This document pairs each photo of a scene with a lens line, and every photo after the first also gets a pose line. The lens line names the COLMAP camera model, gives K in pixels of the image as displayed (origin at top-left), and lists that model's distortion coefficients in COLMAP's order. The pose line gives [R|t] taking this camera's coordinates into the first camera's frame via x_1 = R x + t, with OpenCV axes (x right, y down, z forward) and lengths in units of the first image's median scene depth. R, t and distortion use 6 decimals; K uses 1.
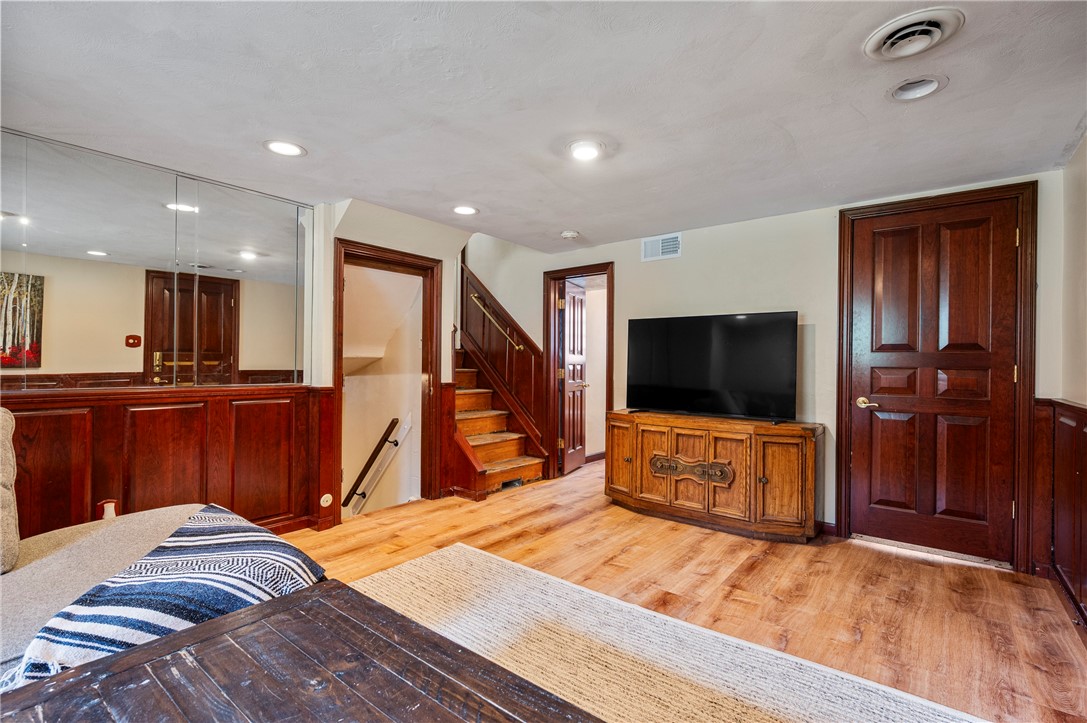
lens RADIAL K [[495.9, 0, 543.5], [0, 495.9, 361.5], [0, 0, 1]] dist [0.000584, 0.000086]
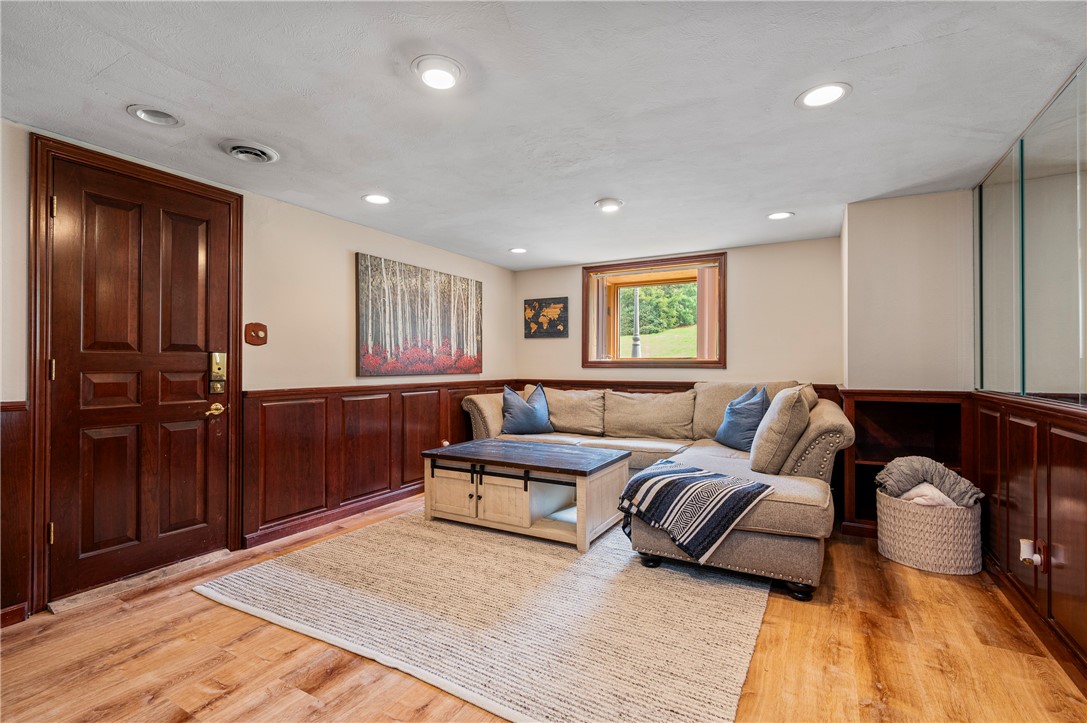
lens RADIAL K [[495.9, 0, 543.5], [0, 495.9, 361.5], [0, 0, 1]] dist [0.000584, 0.000086]
pose [[-0.987976, -0.009039, -0.154340, 0.046543], [-0.008083, 0.999944, -0.006822, 0.004487], [0.154393, -0.005492, -0.987994, 2.075885]]
